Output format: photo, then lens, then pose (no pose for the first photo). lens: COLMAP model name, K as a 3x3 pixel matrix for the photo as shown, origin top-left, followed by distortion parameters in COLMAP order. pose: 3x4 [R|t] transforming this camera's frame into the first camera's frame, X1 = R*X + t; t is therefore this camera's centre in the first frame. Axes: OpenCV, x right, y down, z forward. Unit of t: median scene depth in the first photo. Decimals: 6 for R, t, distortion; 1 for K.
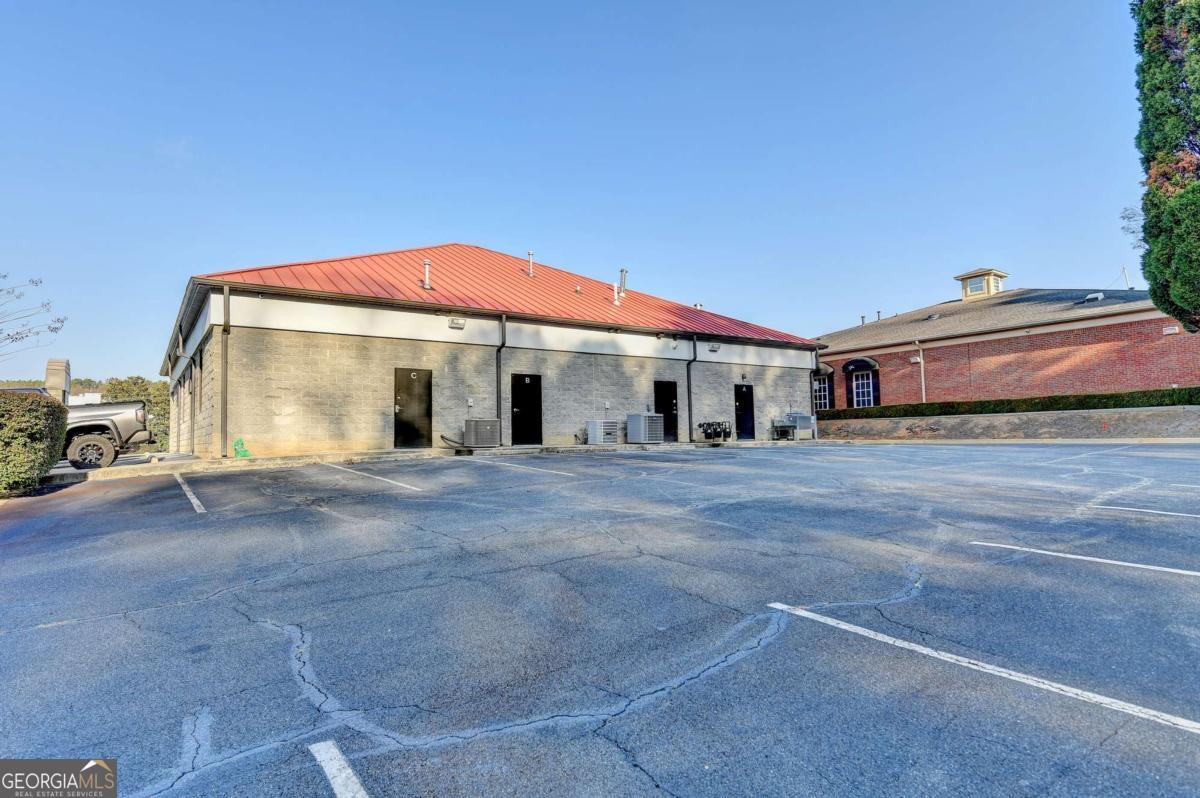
lens RADIAL K [[649.2, 0, 600.0], [0, 649.2, 399.0], [0, 0, 1]] dist [-0.001756, -0.000616]
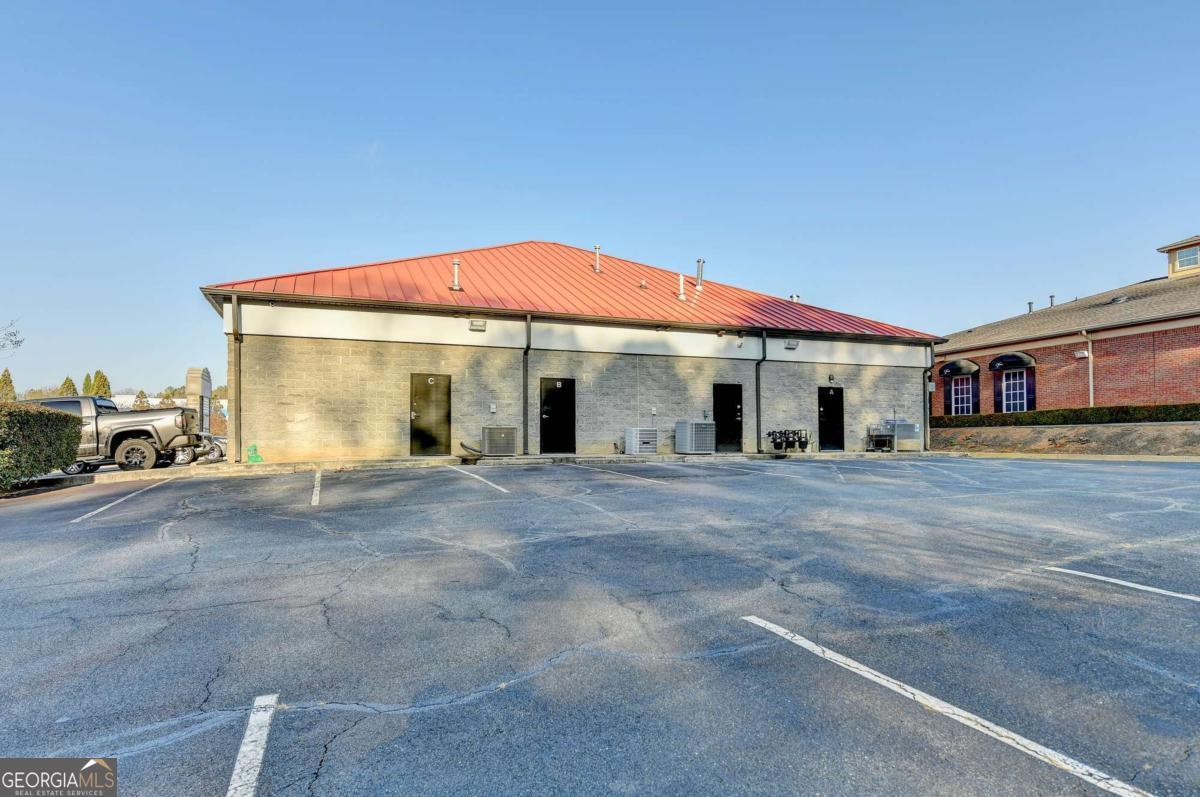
lens RADIAL K [[669.8, 0, 604.6], [0, 669.8, 432.1], [0, 0, 1]] dist [-0.001176, -0.000871]
pose [[0.972304, 0.008918, -0.233549, 0.152380], [0.001903, 0.998937, 0.046066, -0.004169], [0.233712, -0.045234, 0.971253, 0.066039]]
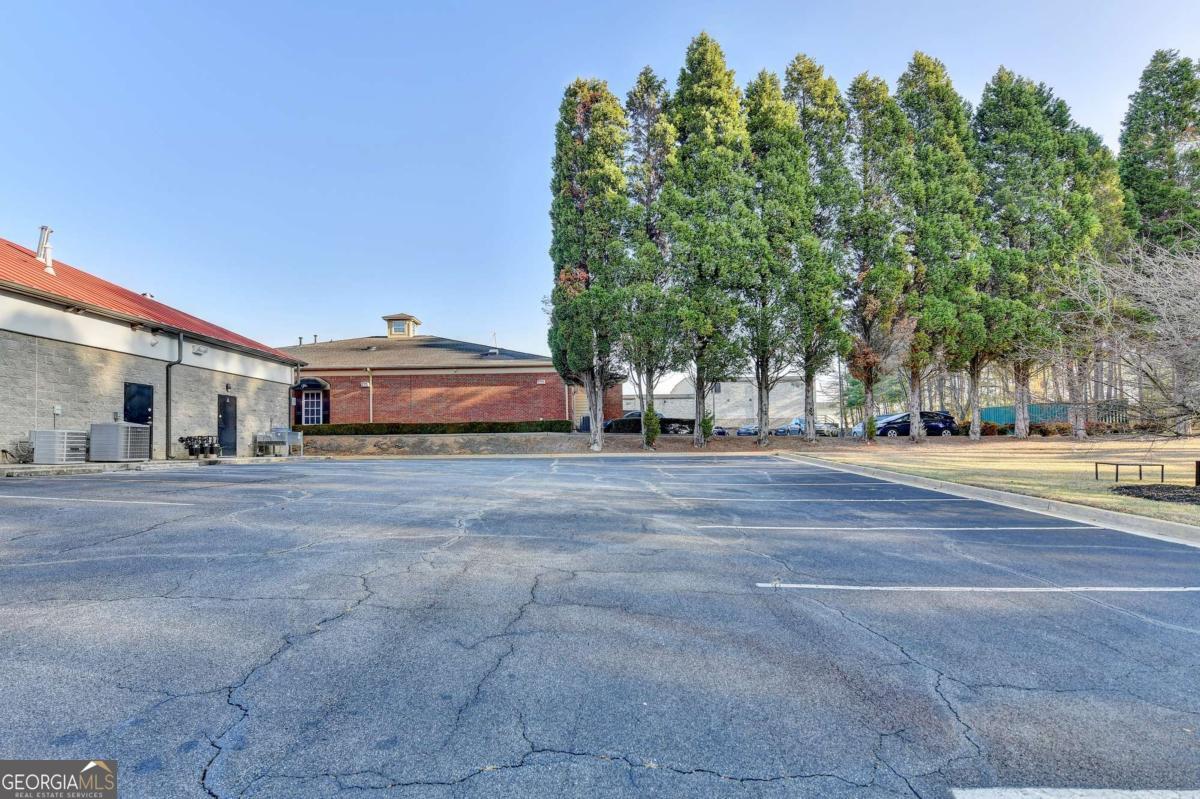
lens RADIAL K [[587.2, 0, 602.8], [0, 587.2, 424.4], [0, 0, 1]] dist [-0.007570, -0.000356]
pose [[0.573790, 0.039135, 0.818067, -0.161620], [-0.047789, 0.998756, -0.014260, 0.005463], [-0.817607, -0.030912, 0.574946, 0.109746]]
